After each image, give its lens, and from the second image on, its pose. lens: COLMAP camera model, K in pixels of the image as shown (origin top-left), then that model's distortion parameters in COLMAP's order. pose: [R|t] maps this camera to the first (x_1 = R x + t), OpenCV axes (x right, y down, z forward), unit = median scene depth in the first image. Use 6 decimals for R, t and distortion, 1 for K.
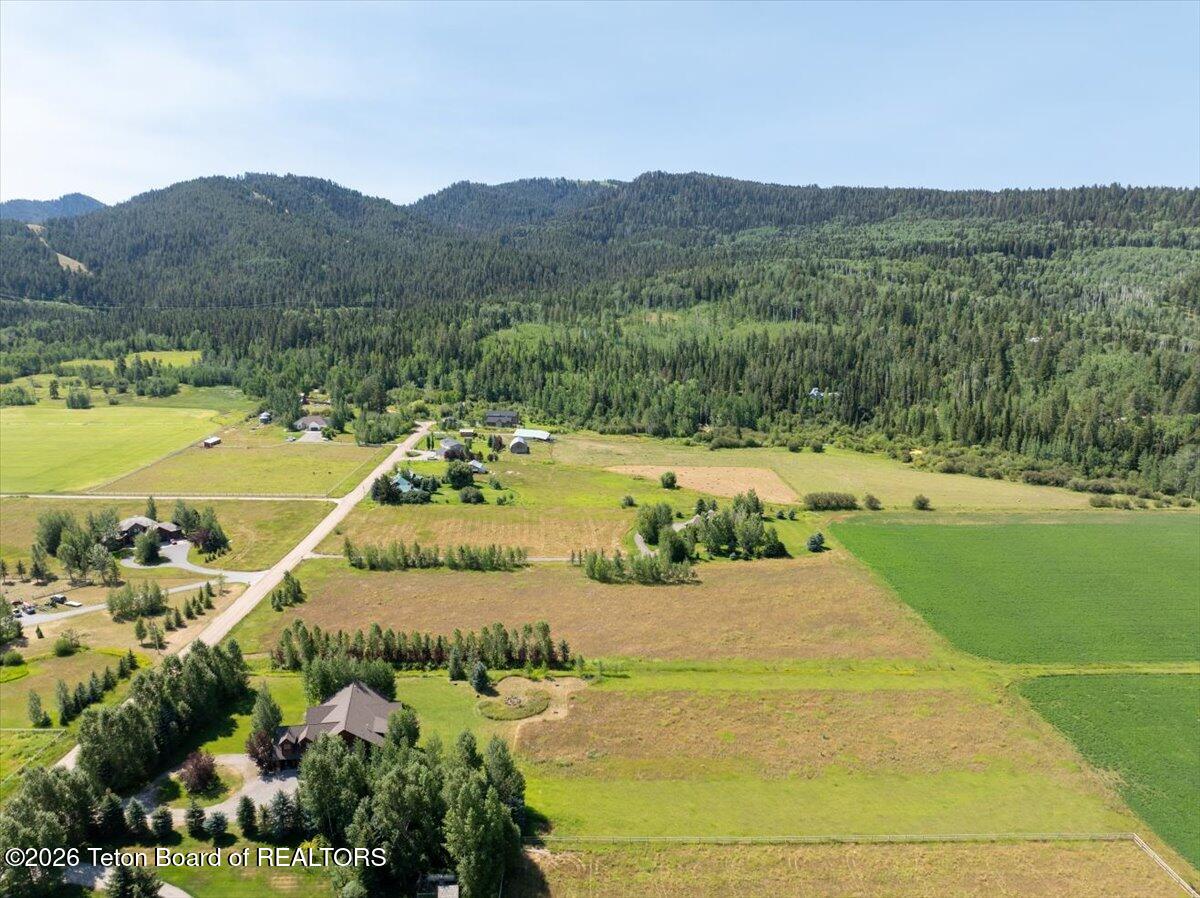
lens RADIAL K [[846.5, 0, 597.2], [0, 846.5, 442.3], [0, 0, 1]] dist [-0.037547, -0.002659]
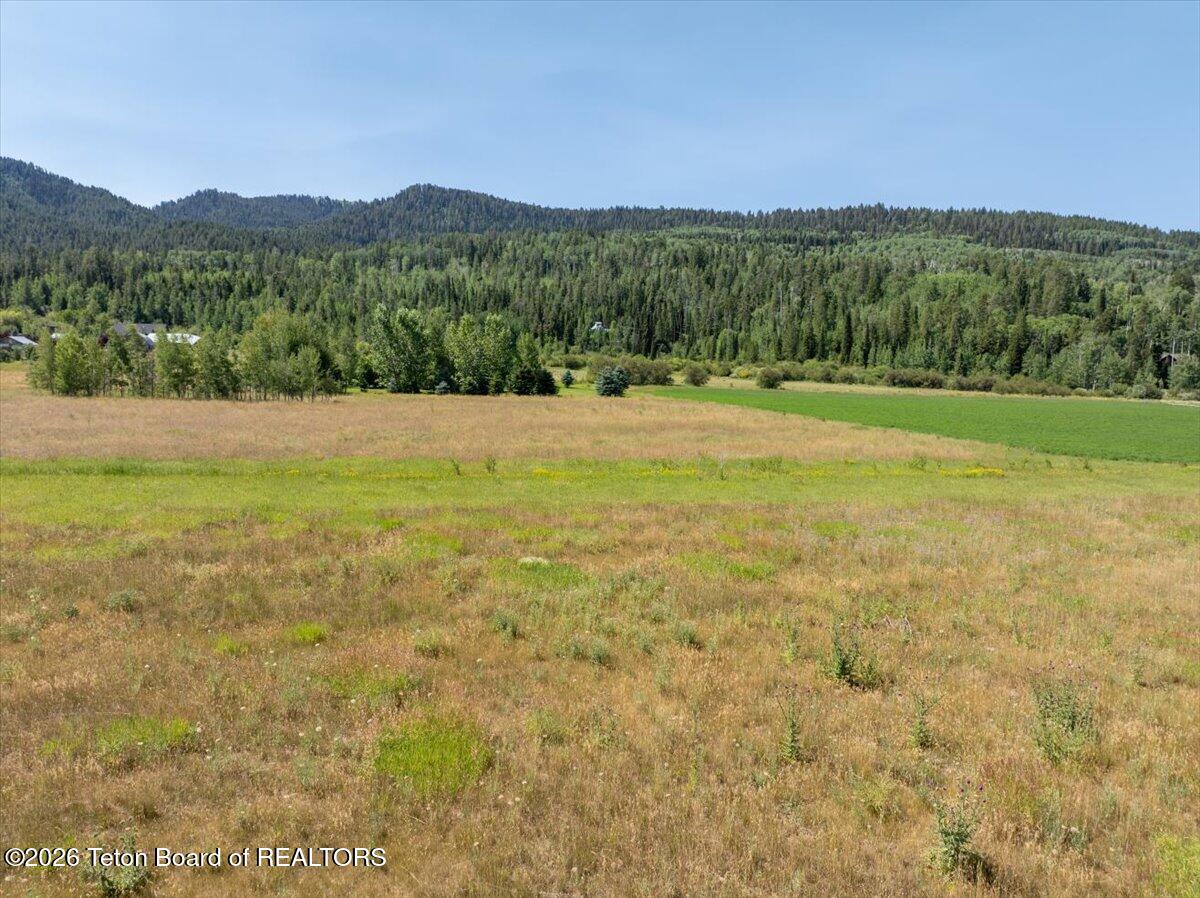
lens RADIAL K [[845.9, 0, 600.0], [0, 845.9, 449.0], [0, 0, 1]] dist [-0.035198, 0.000786]
pose [[0.966141, -0.000905, 0.258013, 0.039346], [0.015031, 0.998493, -0.052784, 0.061389], [-0.257577, 0.054875, 0.964698, 0.169326]]
